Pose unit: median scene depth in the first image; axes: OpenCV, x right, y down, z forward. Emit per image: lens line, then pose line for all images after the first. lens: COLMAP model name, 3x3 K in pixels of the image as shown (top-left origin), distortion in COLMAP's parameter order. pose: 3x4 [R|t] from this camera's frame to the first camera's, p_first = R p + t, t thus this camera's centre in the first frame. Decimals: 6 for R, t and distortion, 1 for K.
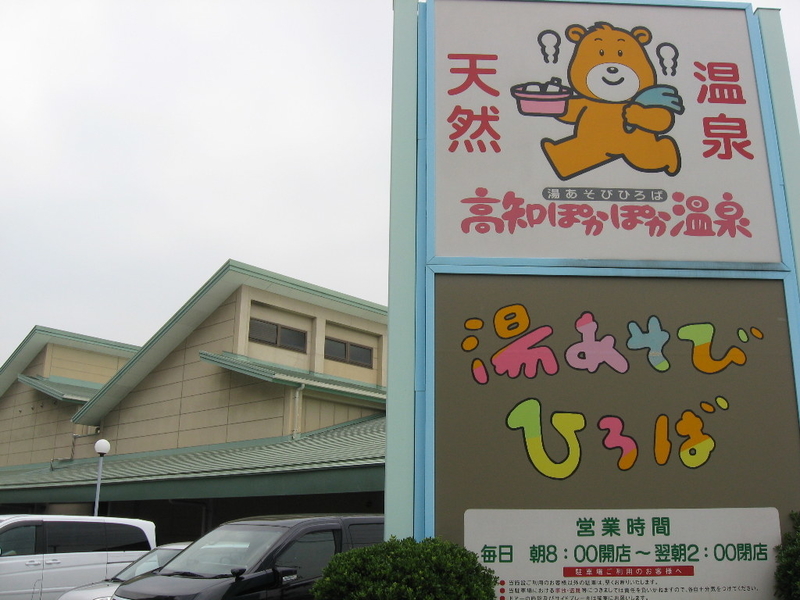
lens RADIAL K [[803.8, 0, 400.0], [0, 803.8, 300.0], [0, 0, 1]] dist [-0.095599, 0.014793]
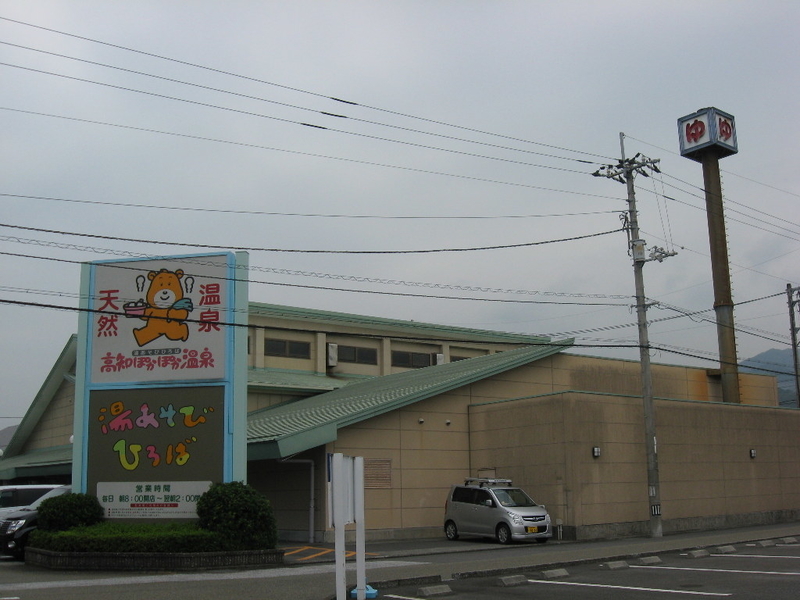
lens RADIAL K [[993.9, 0, 400.0], [0, 993.9, 300.0], [0, 0, 1]] dist [-0.099802, -0.008725]
pose [[0.975551, -0.065230, -0.209870, 1.602412], [0.082534, 0.993780, 0.074769, -0.448702], [0.203688, -0.090262, 0.974866, -1.720209]]
